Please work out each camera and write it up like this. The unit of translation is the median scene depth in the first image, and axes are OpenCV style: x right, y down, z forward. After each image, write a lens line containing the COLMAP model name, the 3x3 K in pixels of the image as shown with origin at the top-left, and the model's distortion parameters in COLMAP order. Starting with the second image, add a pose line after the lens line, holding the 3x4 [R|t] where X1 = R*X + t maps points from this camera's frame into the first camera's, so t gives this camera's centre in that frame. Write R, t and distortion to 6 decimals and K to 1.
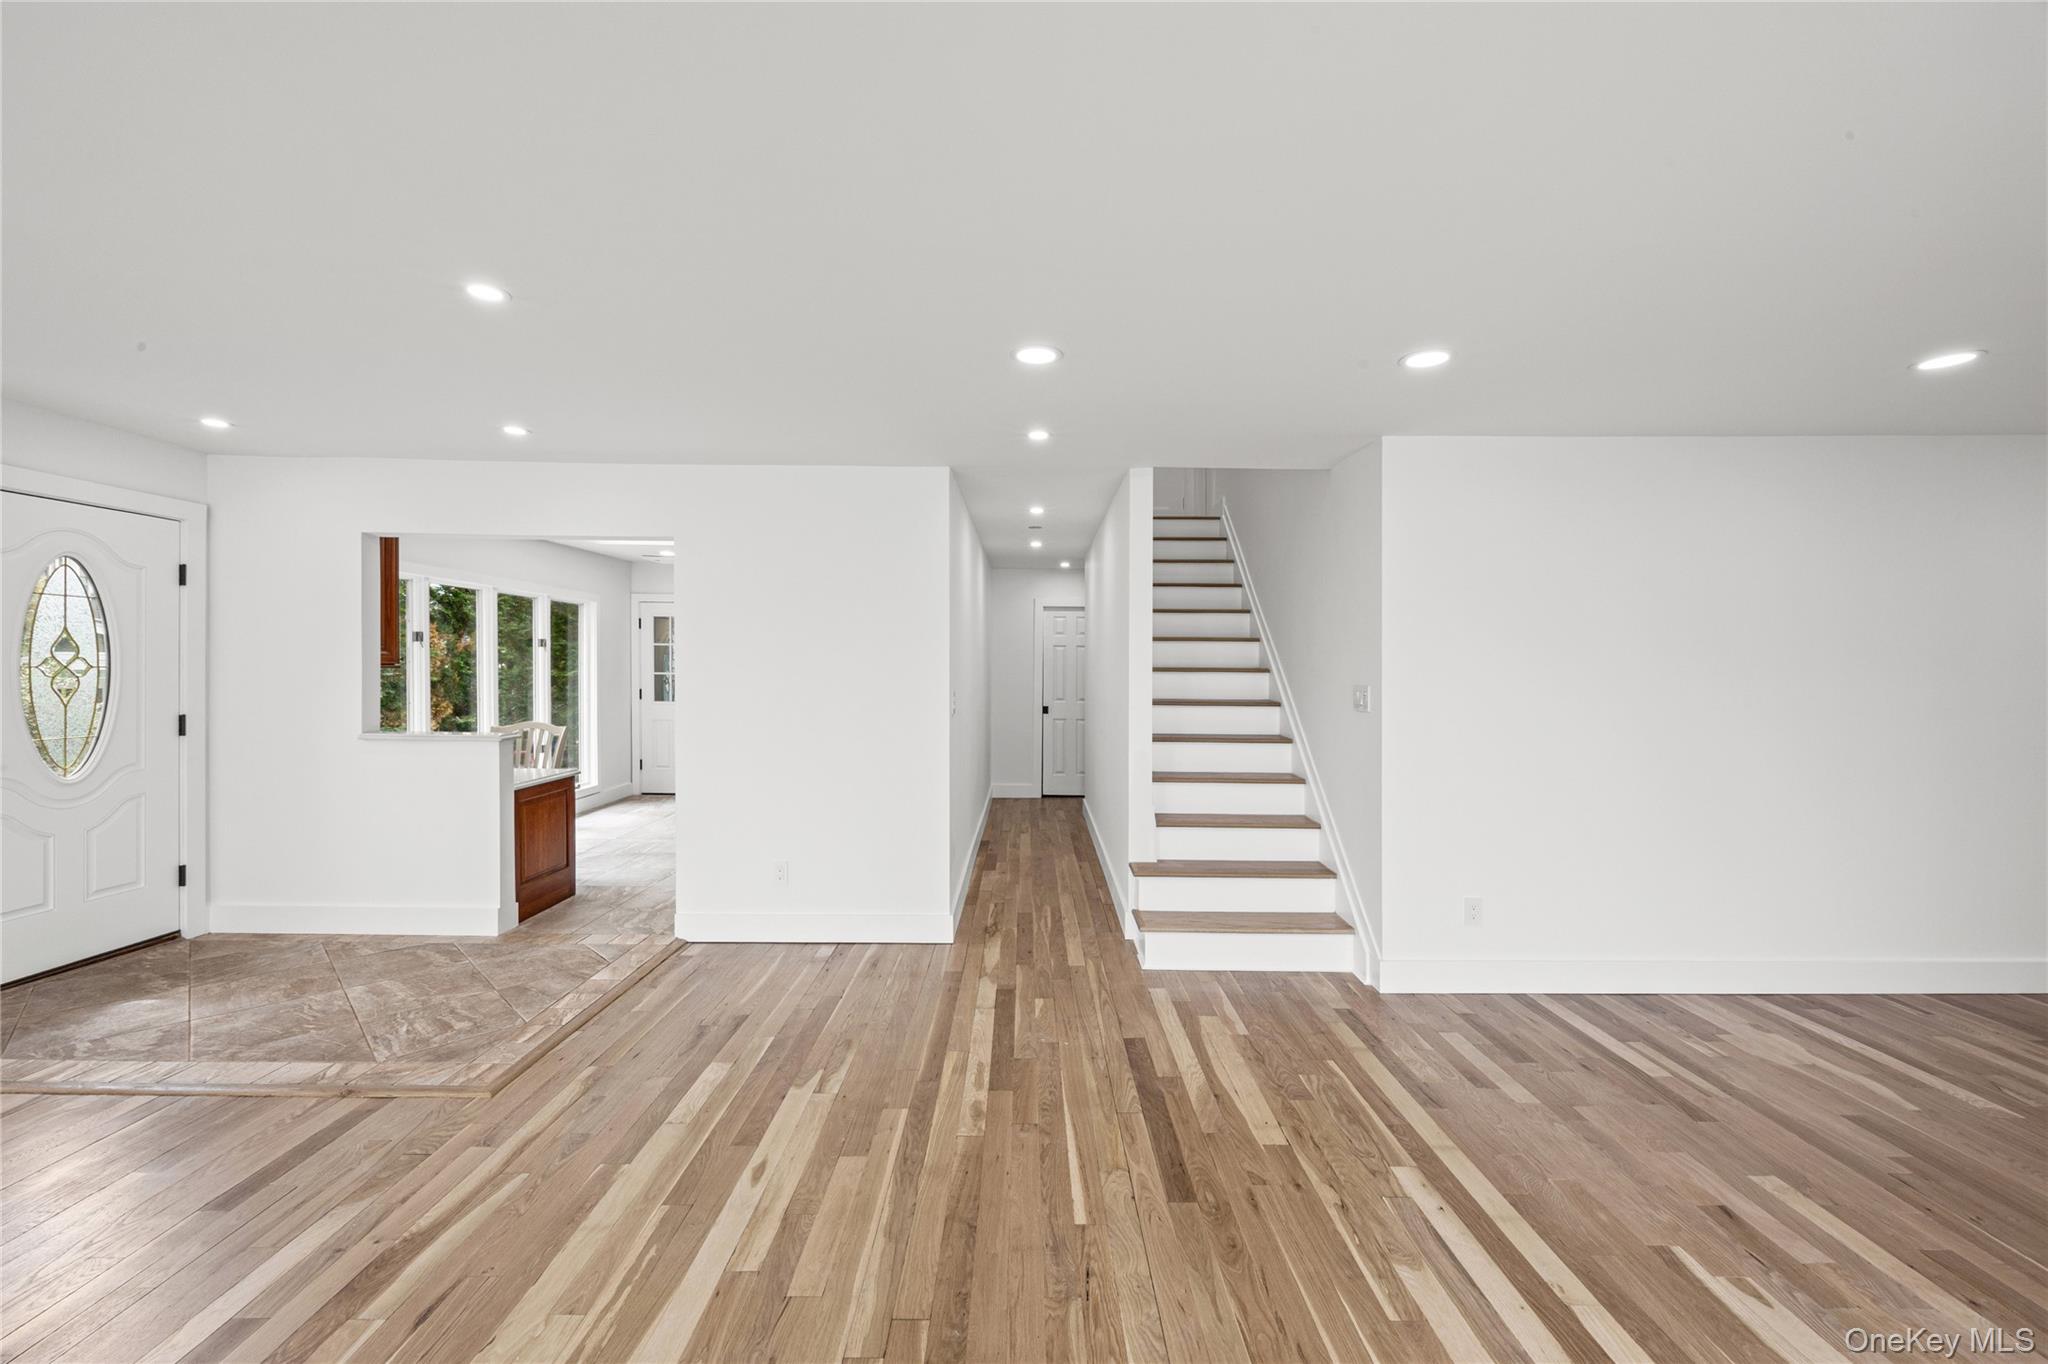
lens RADIAL K [[811.9, 0, 1022.2], [0, 811.9, 677.0], [0, 0, 1]] dist [0.009581, -0.000999]
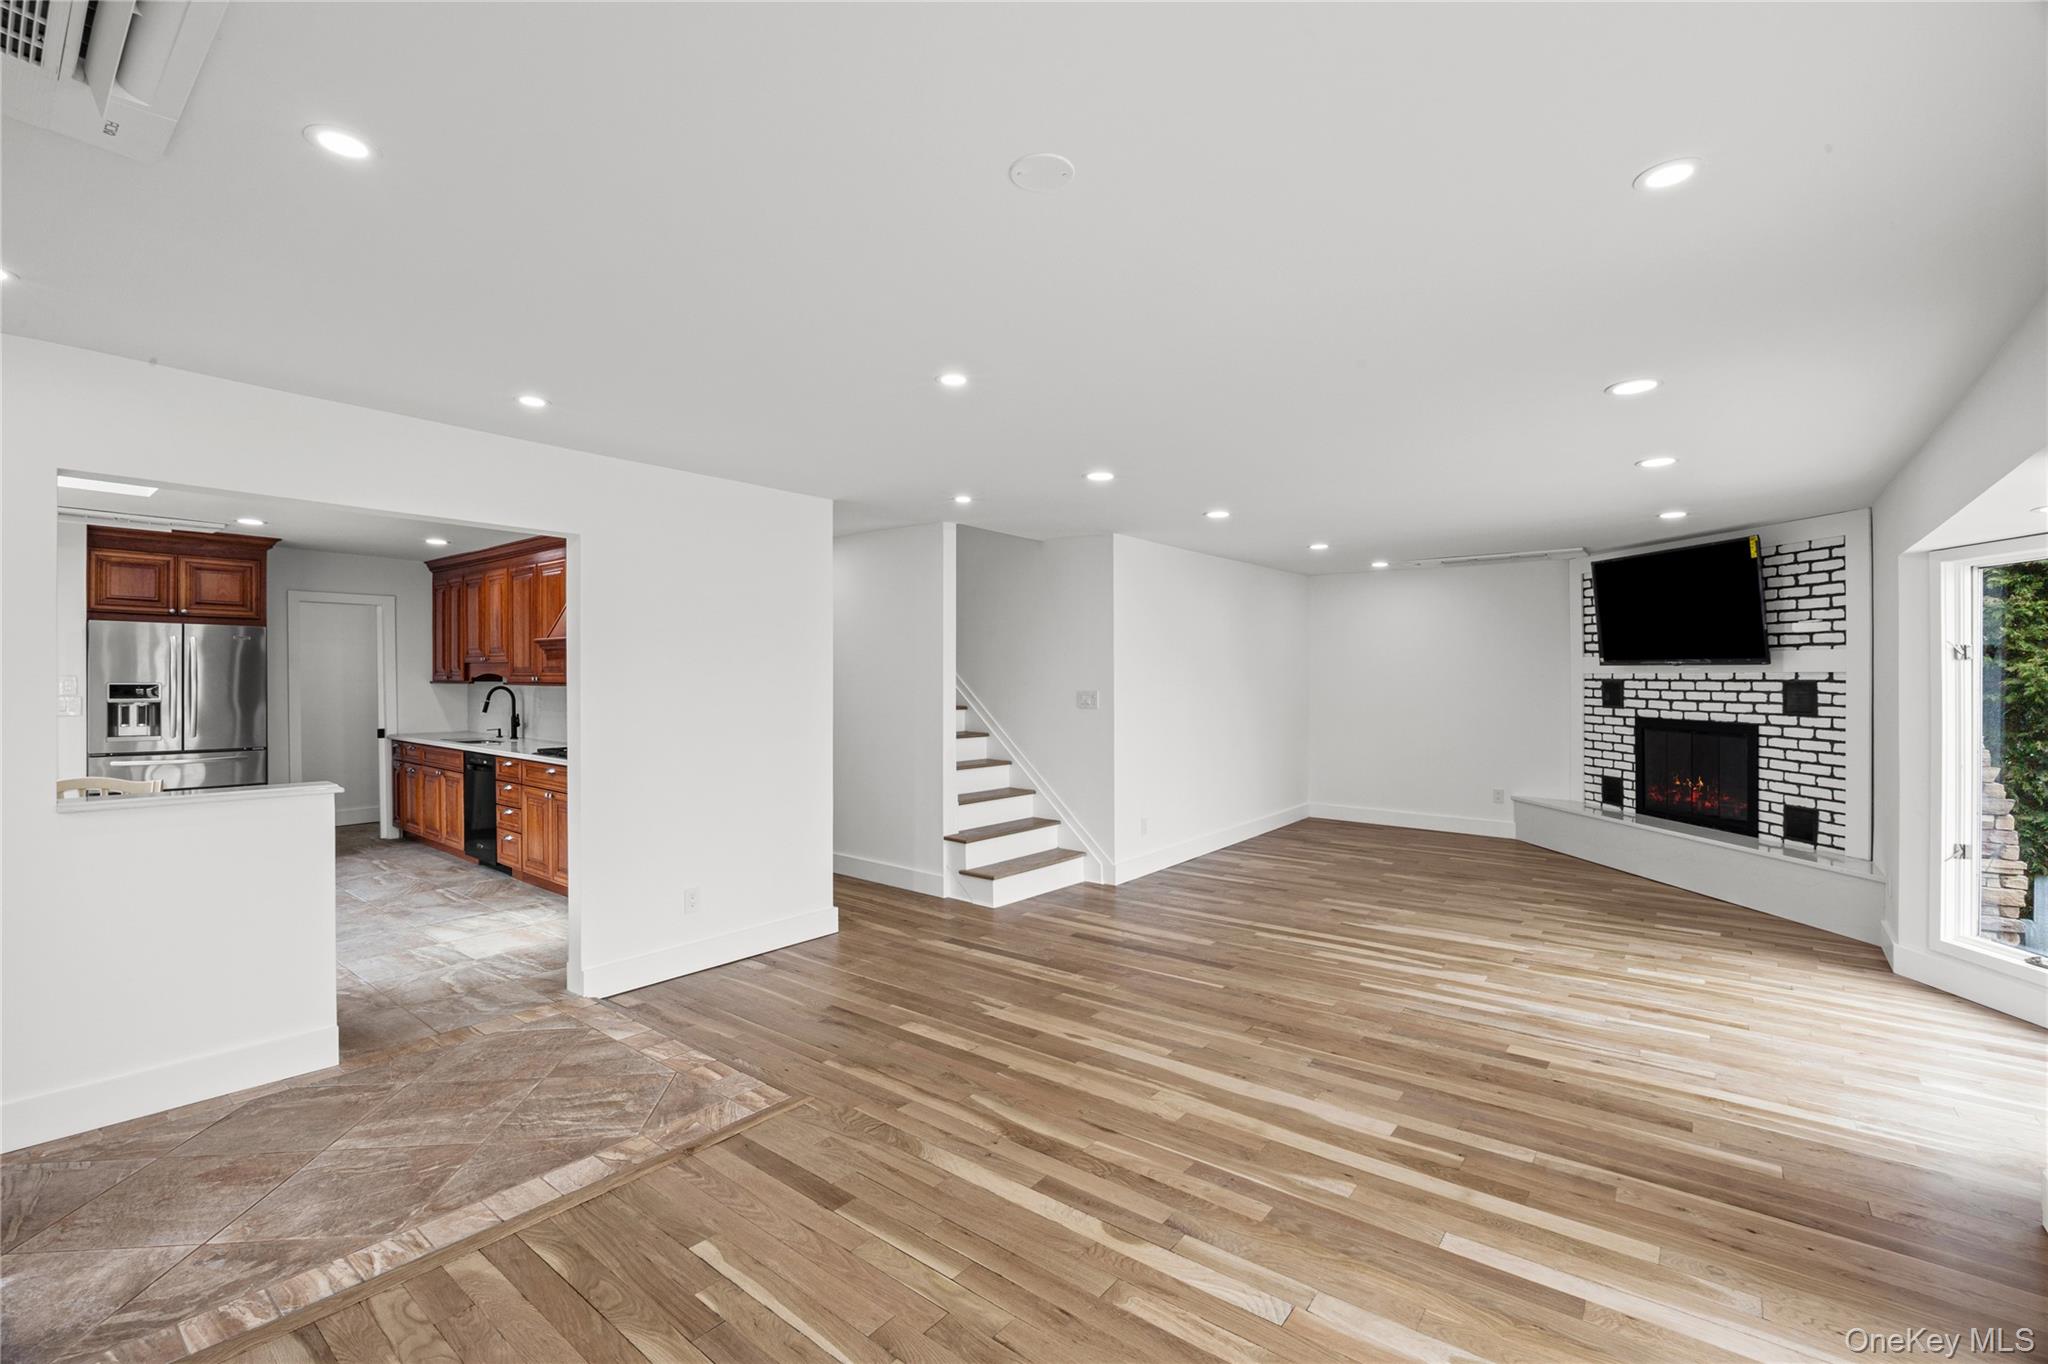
lens RADIAL K [[888.4, 0, 1024.3], [0, 888.4, 680.6], [0, 0, 1]] dist [-0.012588, 0.001265]
pose [[0.627134, -0.010069, 0.778847, -1.233205], [0.011105, 0.999930, 0.003986, -0.021751], [-0.778832, 0.006150, 0.627202, 0.066586]]
